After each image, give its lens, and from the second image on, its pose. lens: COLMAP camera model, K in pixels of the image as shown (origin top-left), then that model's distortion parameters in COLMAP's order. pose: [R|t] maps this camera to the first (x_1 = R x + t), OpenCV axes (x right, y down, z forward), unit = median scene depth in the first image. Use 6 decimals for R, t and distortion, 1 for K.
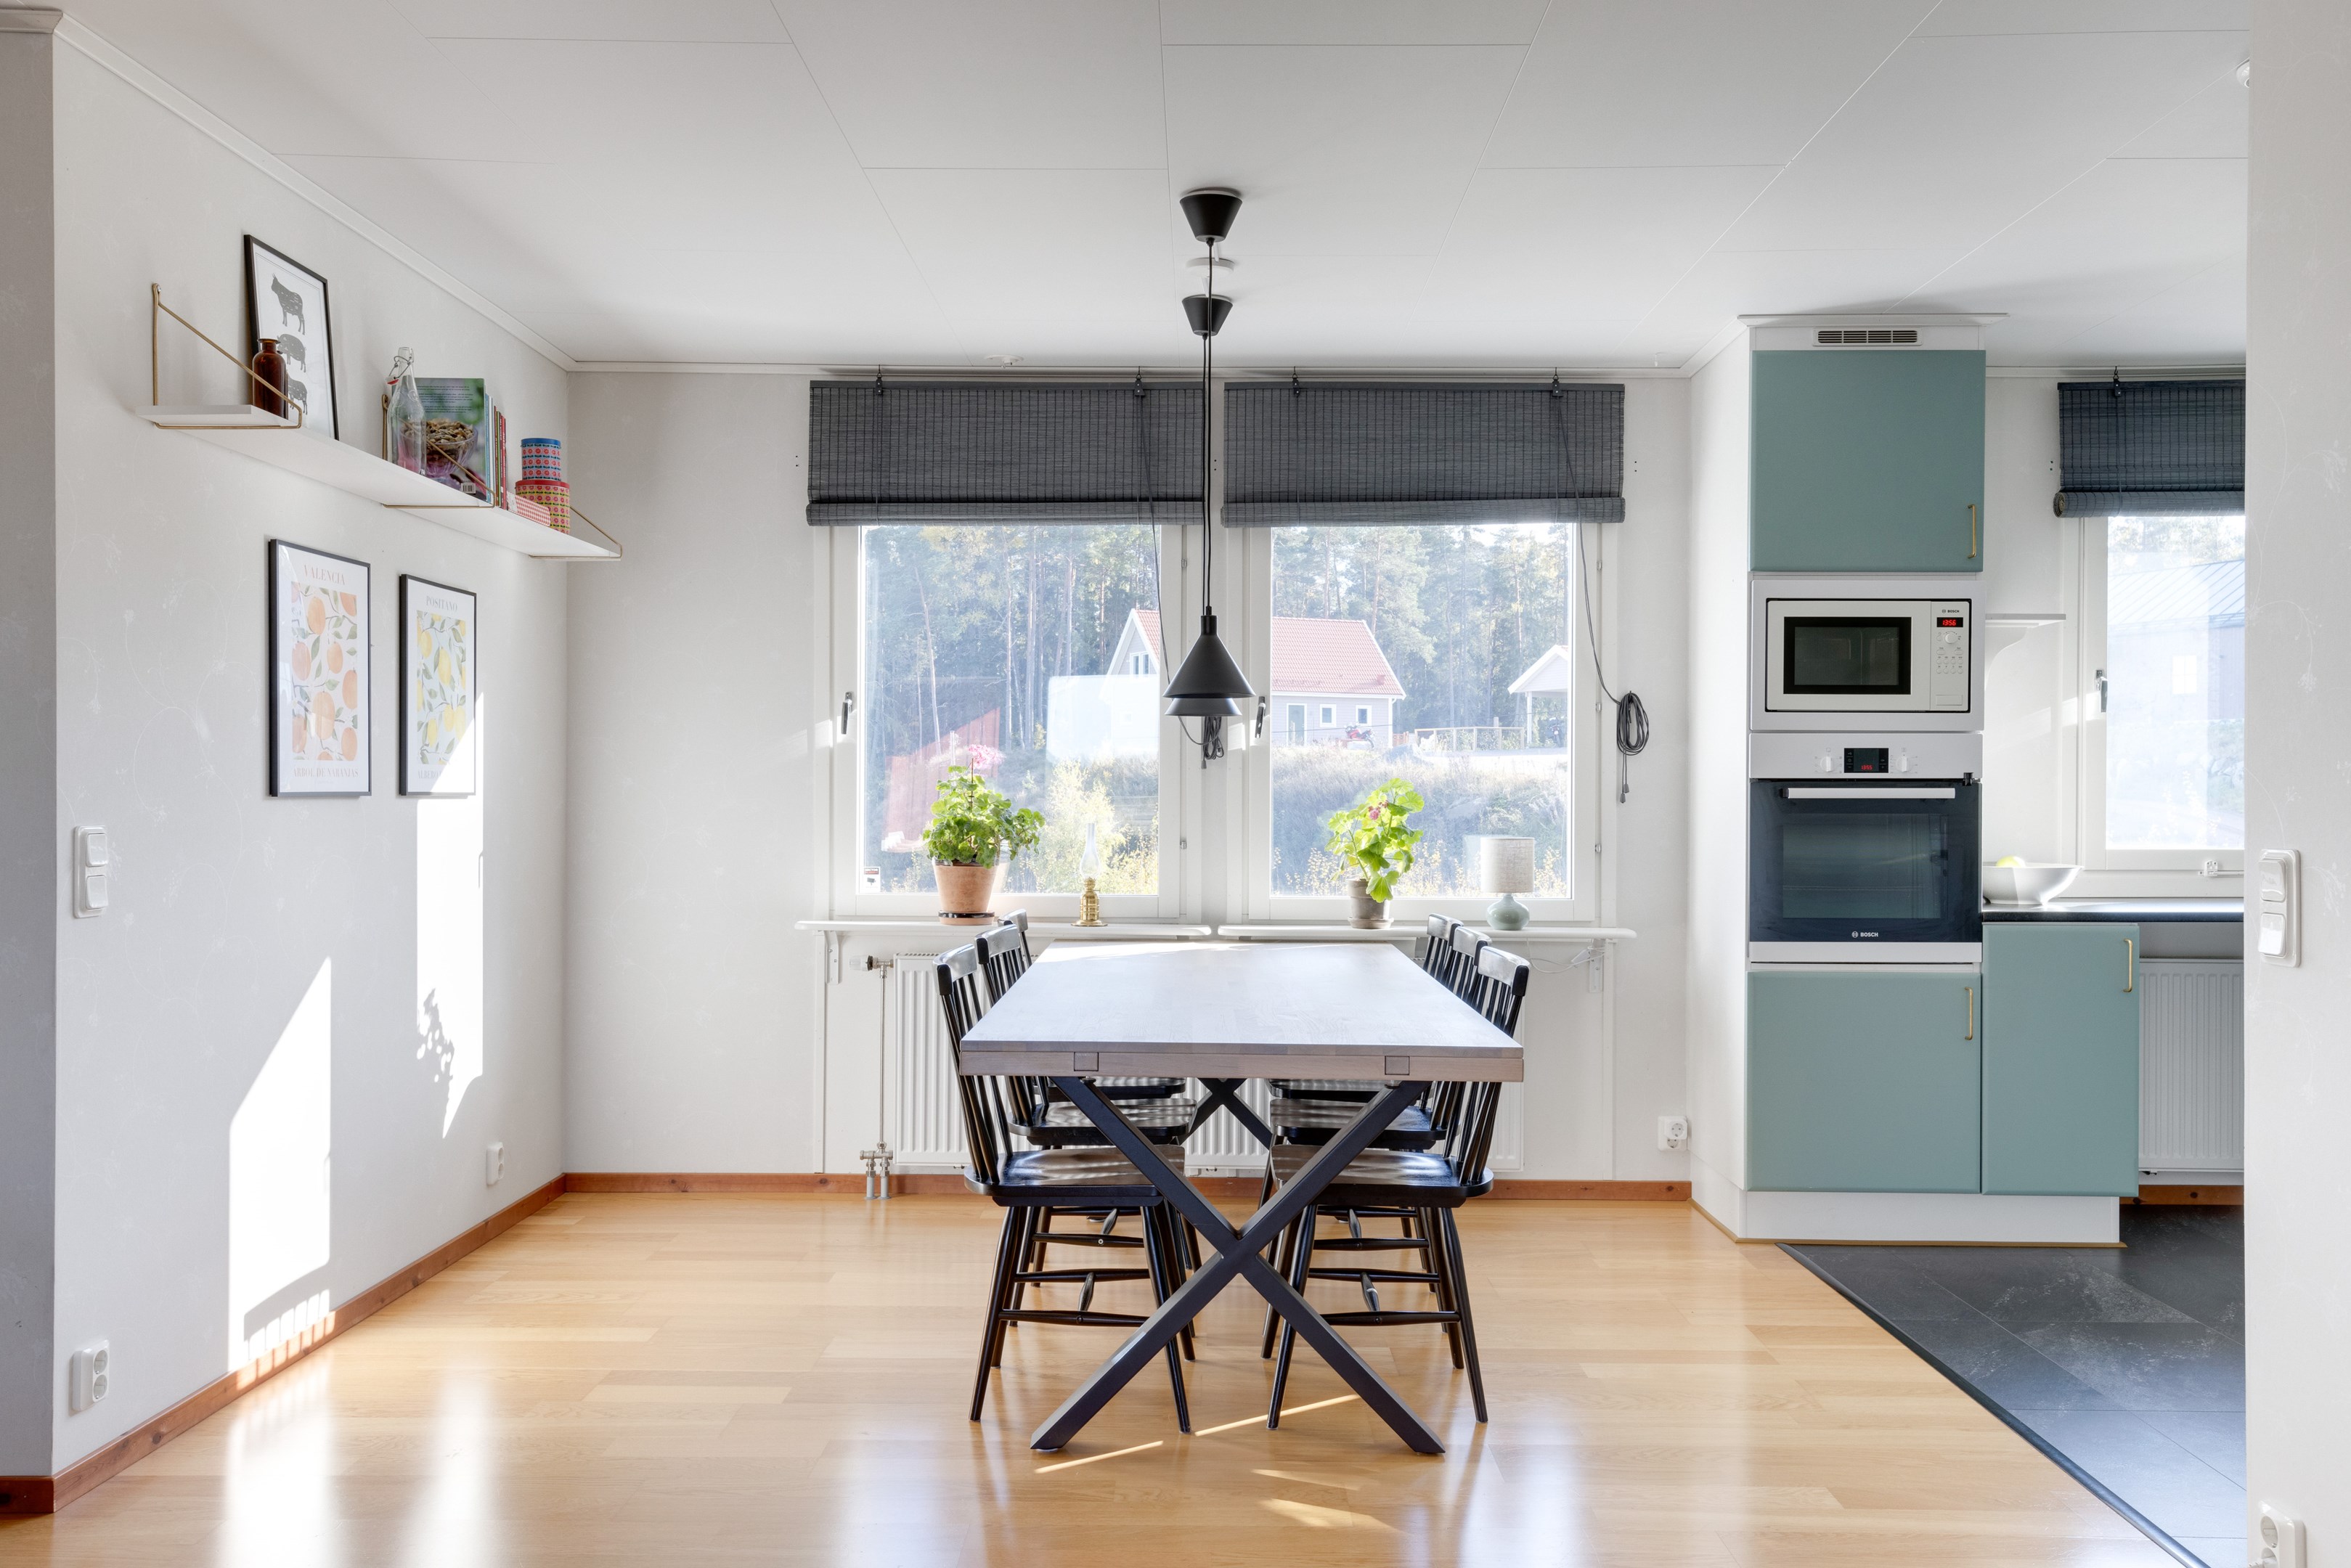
lens RADIAL K [[1822.7, 0, 1196.8], [0, 1822.7, 818.9], [0, 0, 1]] dist [0.034777, -0.000017]
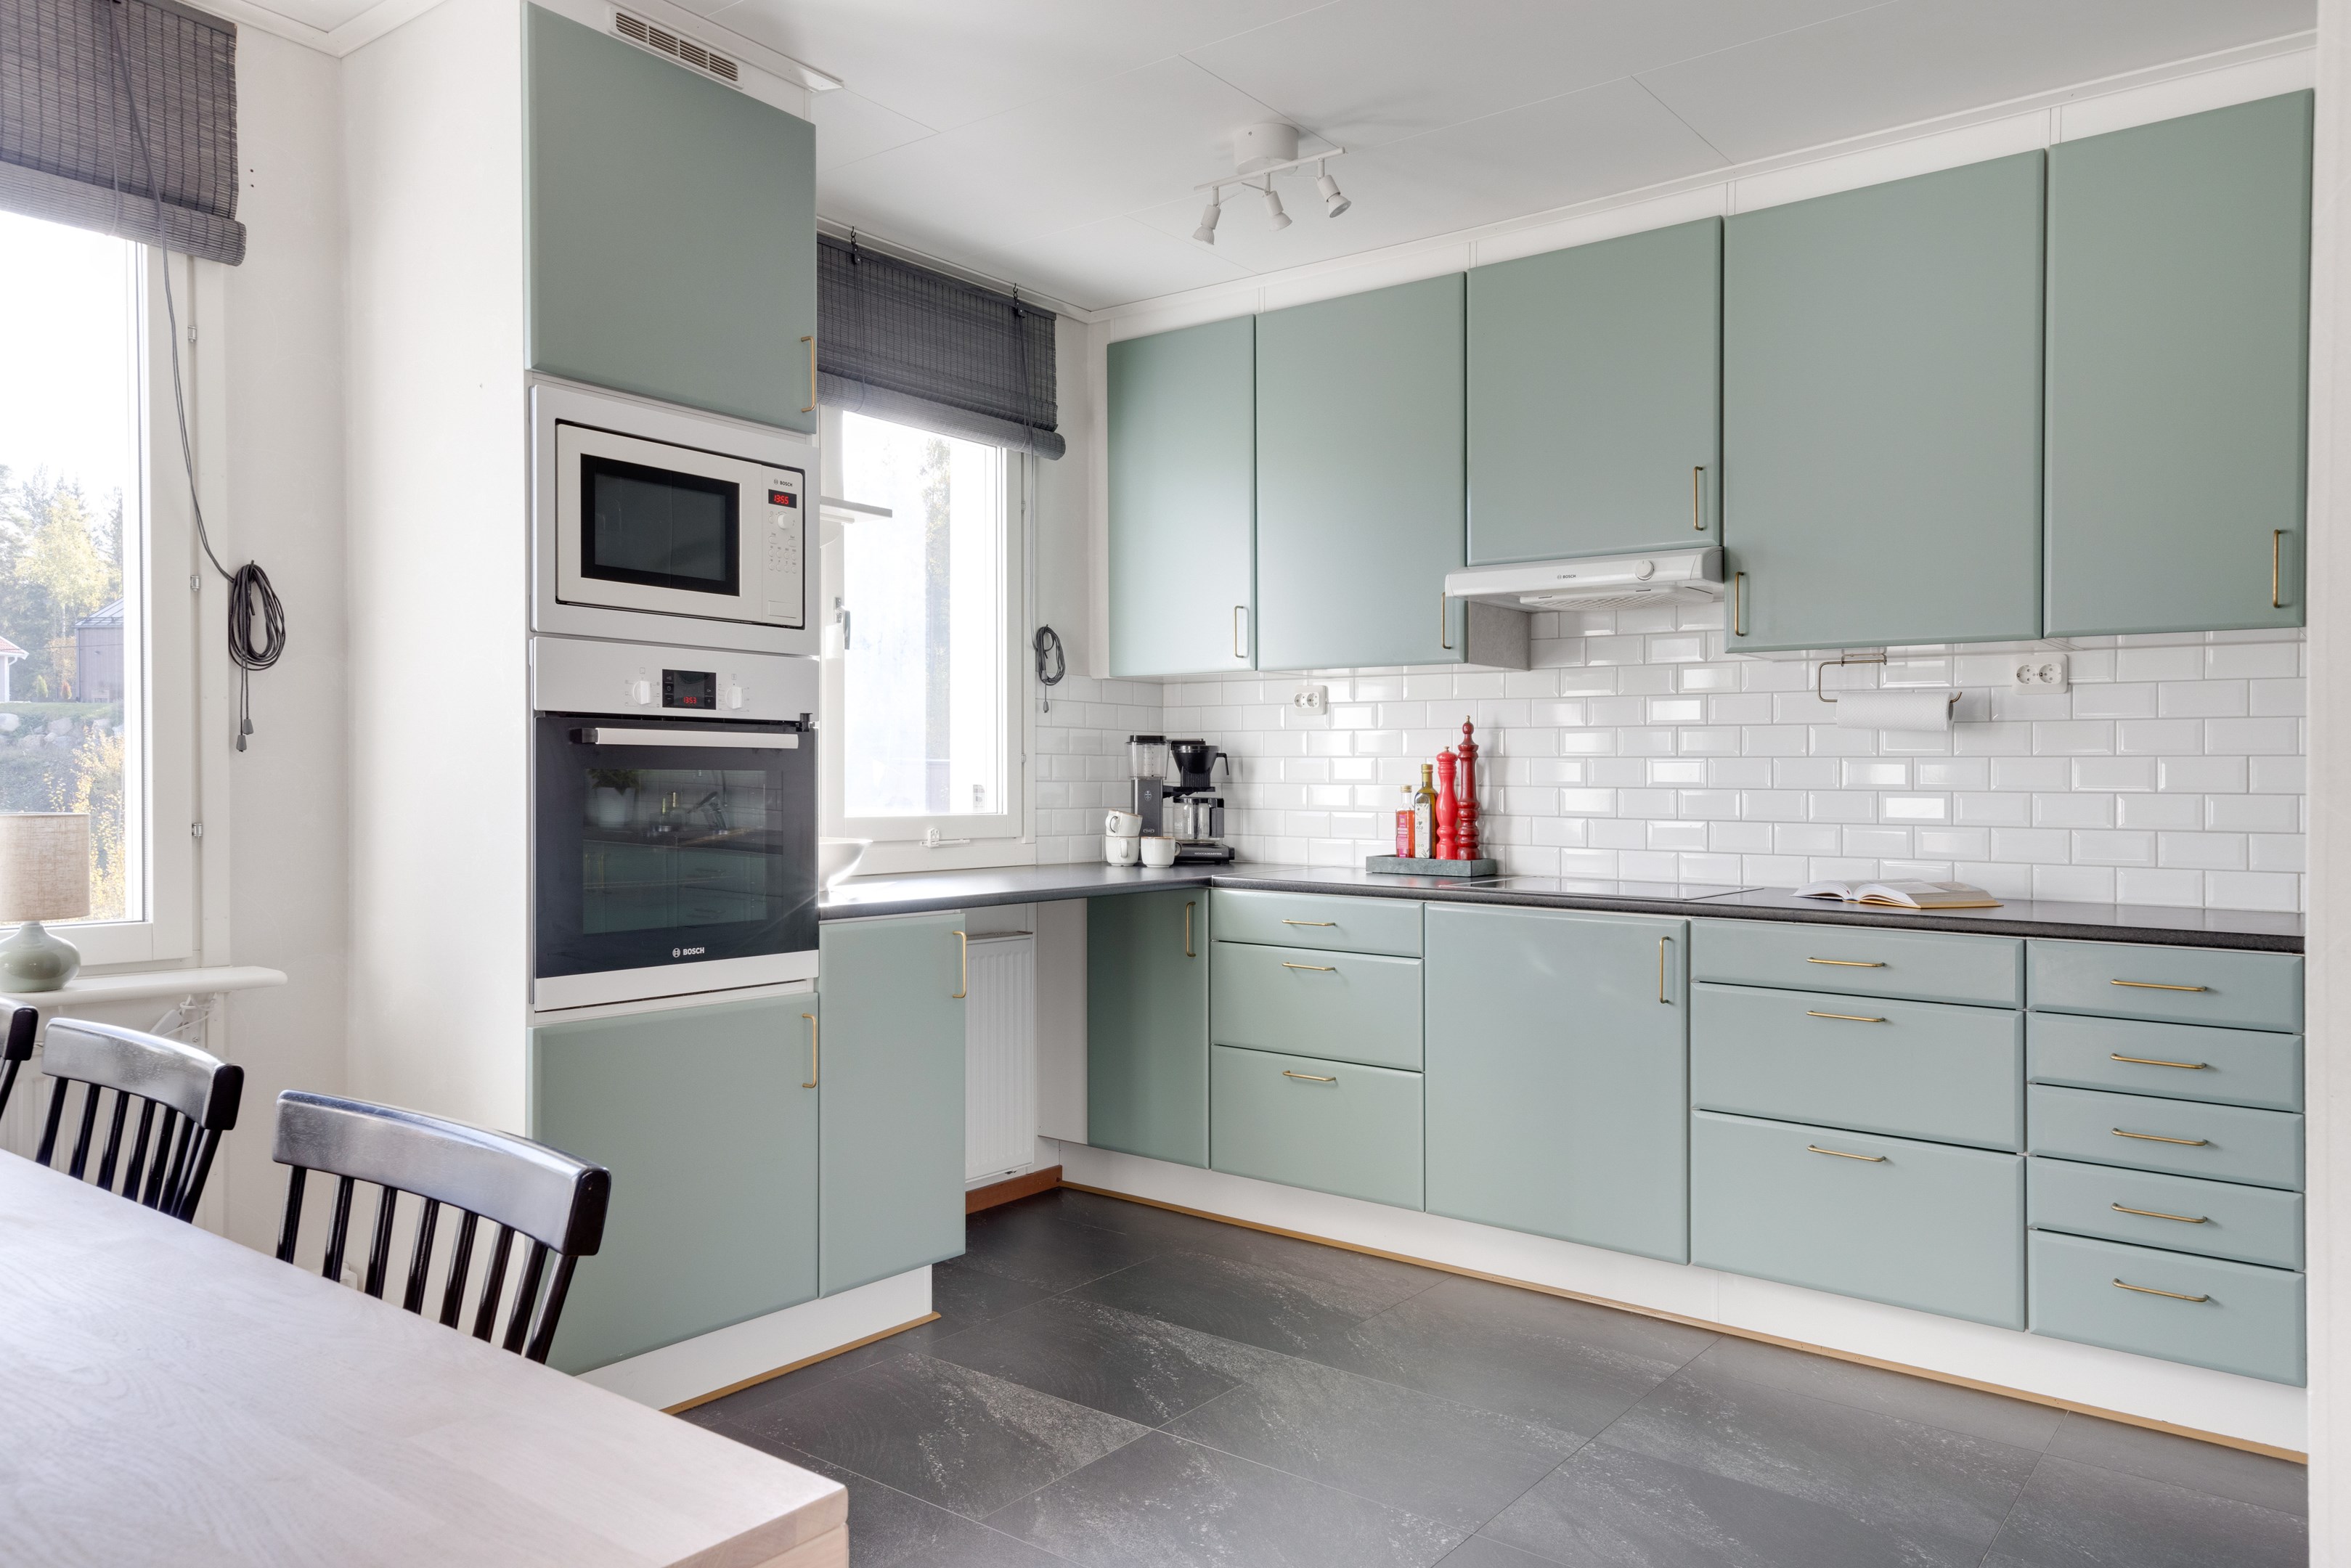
lens RADIAL K [[1631.8, 0, 1054.7], [0, 1631.8, 801.7], [0, 0, 1]] dist [0.031056, 0.003613]
pose [[0.632953, -0.008425, 0.774144, -0.009703], [0.002549, 0.999958, 0.008798, 0.003737], [-0.774186, -0.003596, 0.632948, 0.510217]]
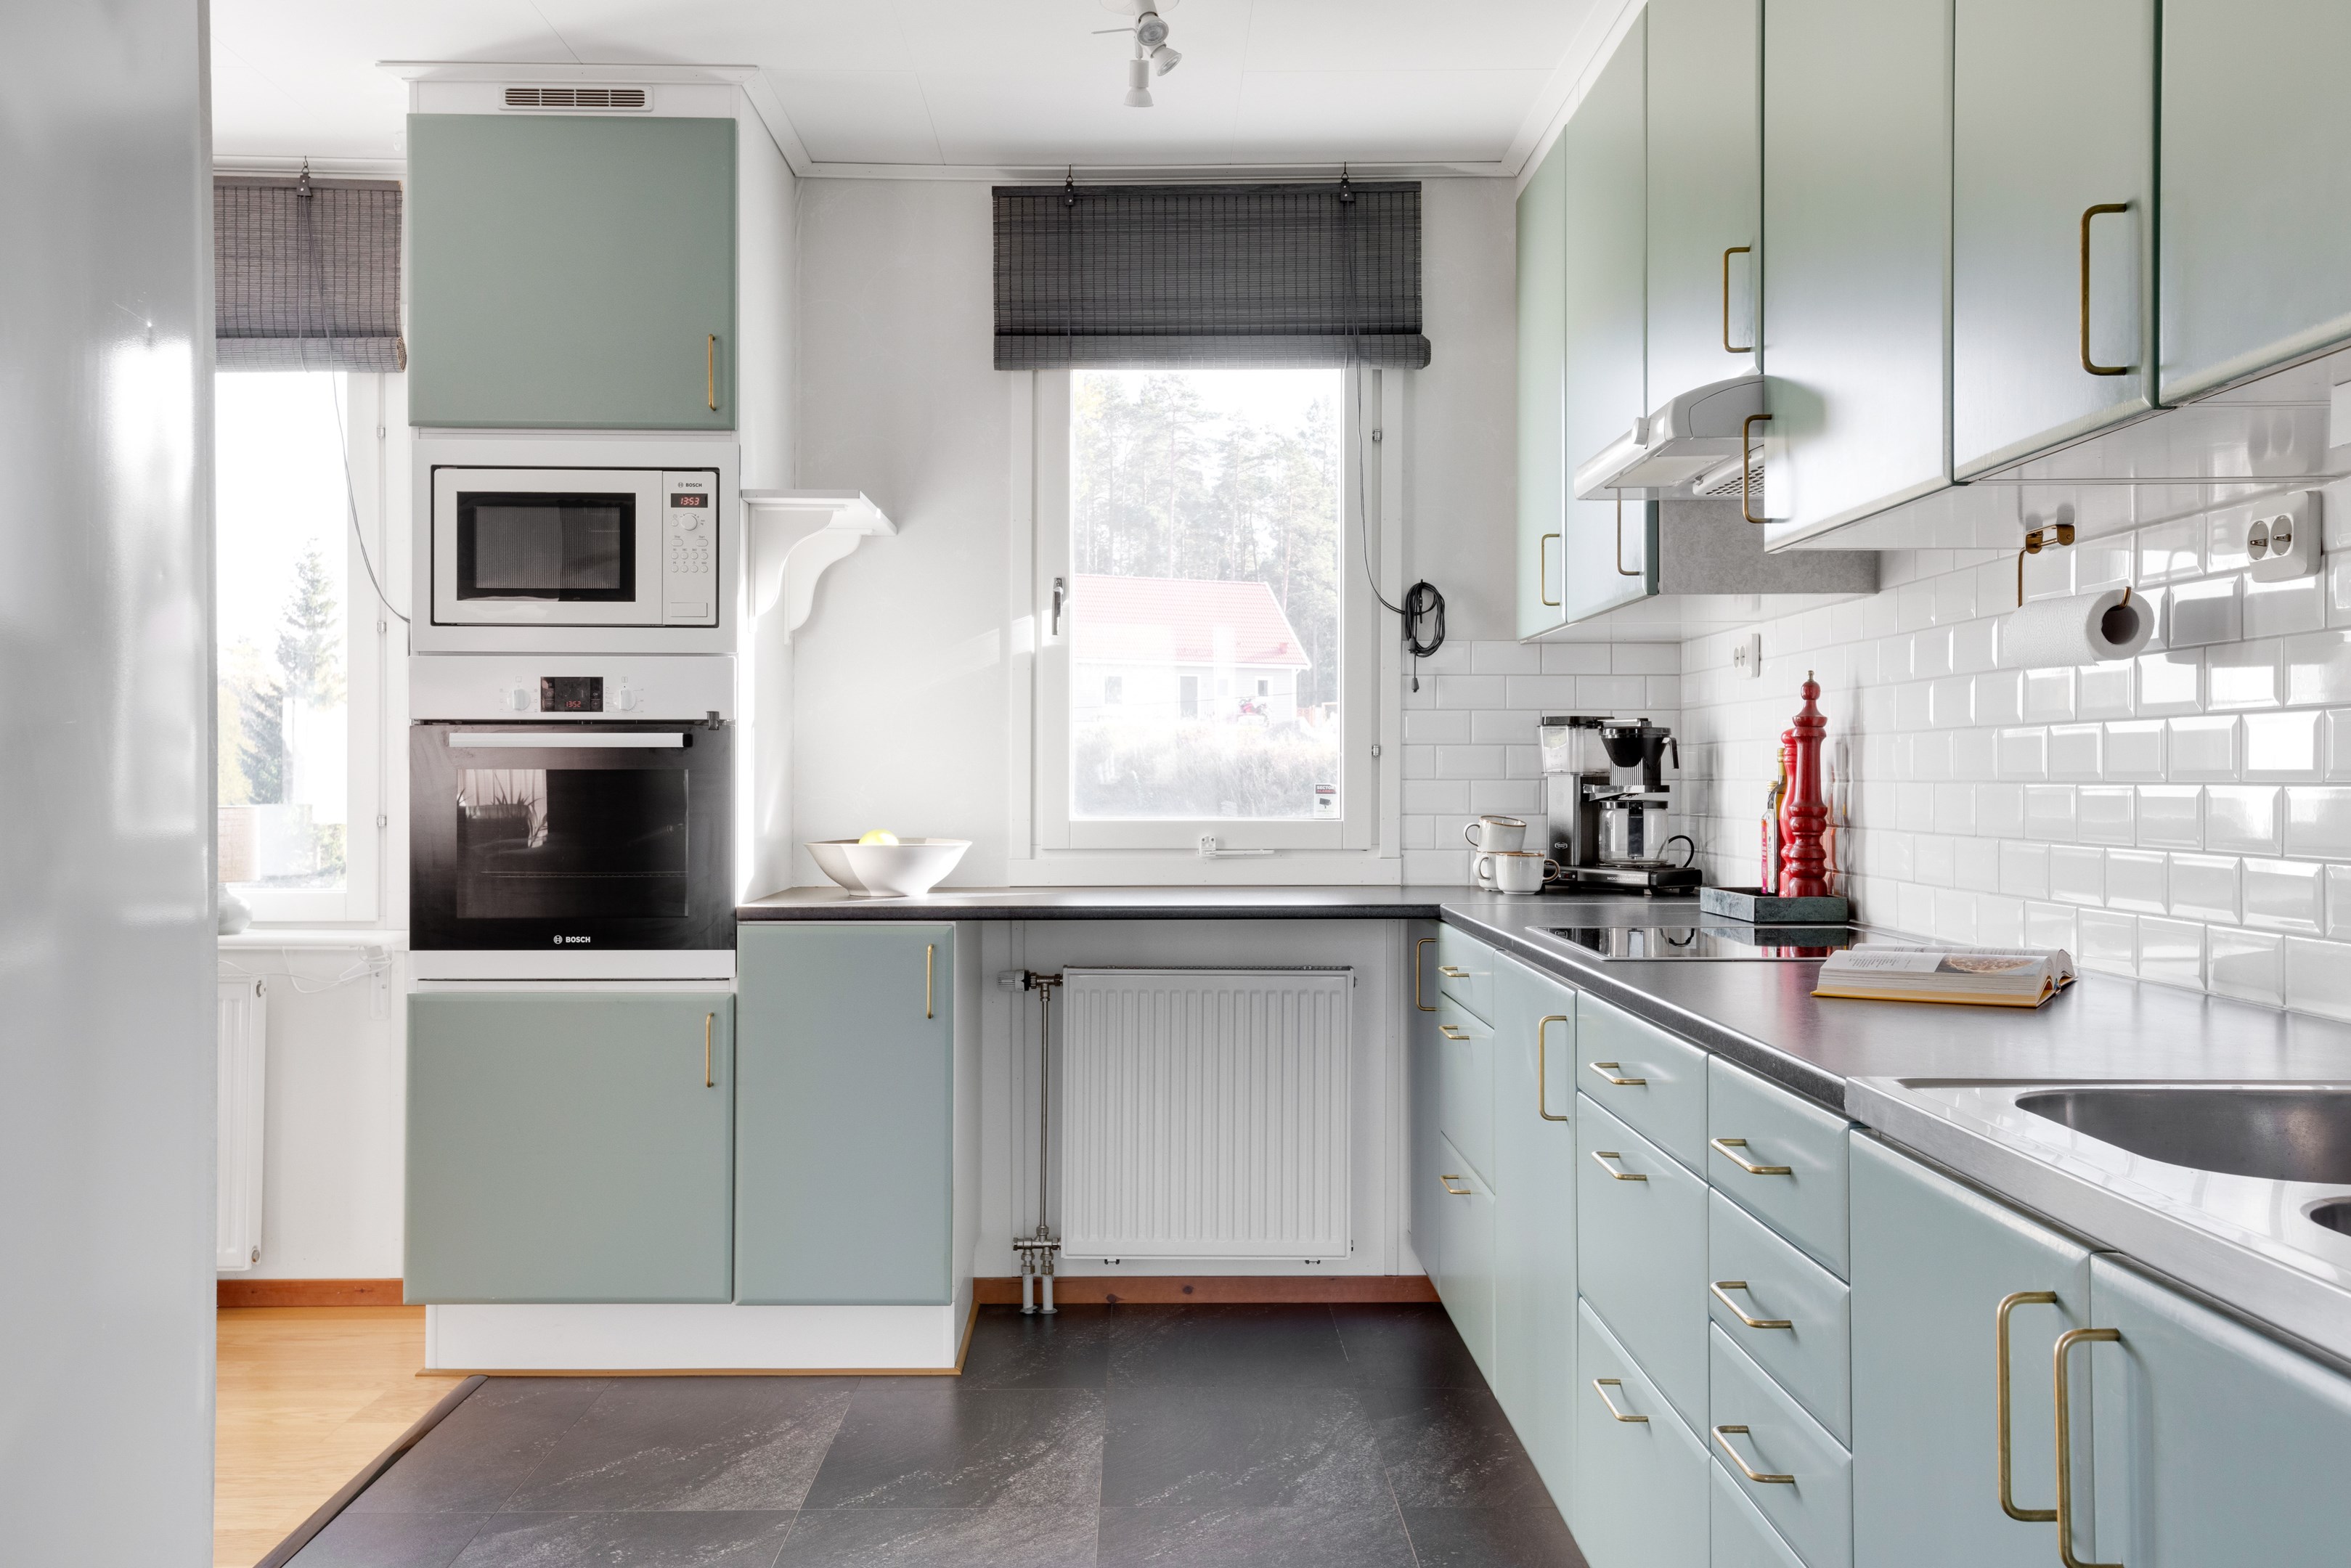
lens RADIAL K [[1996.7, 0, 1166.8], [0, 1996.7, 790.3], [0, 0, 1]] dist [0.049926, 0.017216]
pose [[0.999981, -0.001939, 0.005813, 0.578088], [0.001978, 0.999975, -0.006856, 0.010790], [-0.005799, 0.006867, 0.999960, 0.216153]]
